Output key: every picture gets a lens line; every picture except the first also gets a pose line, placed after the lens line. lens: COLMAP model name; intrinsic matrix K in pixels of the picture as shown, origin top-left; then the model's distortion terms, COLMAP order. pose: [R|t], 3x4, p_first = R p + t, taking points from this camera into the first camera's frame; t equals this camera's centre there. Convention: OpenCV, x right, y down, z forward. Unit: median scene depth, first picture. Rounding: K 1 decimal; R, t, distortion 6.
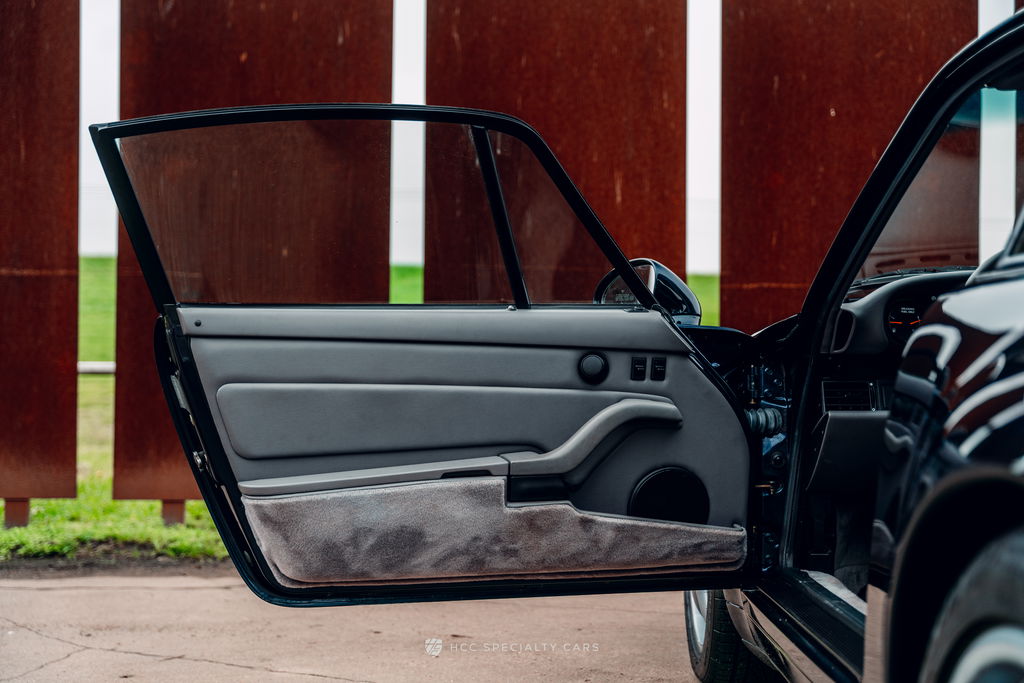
lens RADIAL K [[1349.9, 0, 511.6], [0, 1349.9, 339.0], [0, 0, 1]] dist [0.288523, 0.000000]
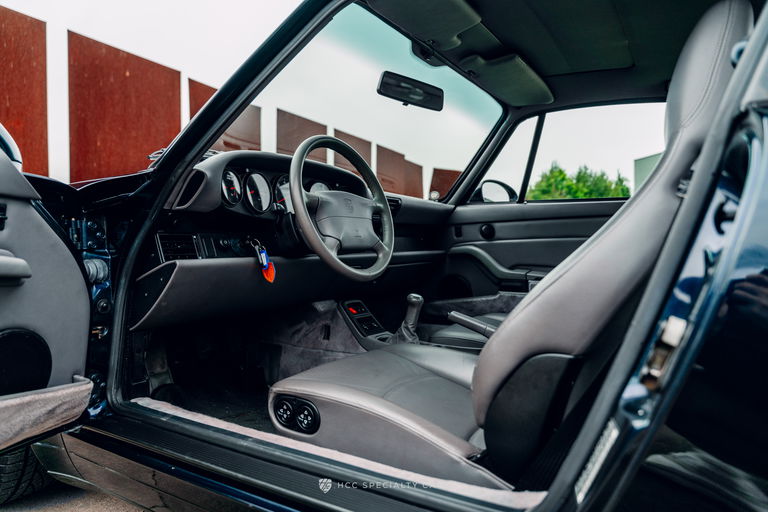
lens RADIAL K [[511.1, 0, 384.4], [0, 511.1, 256.9], [0, 0, 1]] dist [-0.003962, 0.000053]
pose [[0.512642, -0.020175, 0.858365, -0.039879], [-0.029797, 0.998704, 0.041269, 0.026833], [-0.858085, -0.046733, 0.511377, 0.626675]]
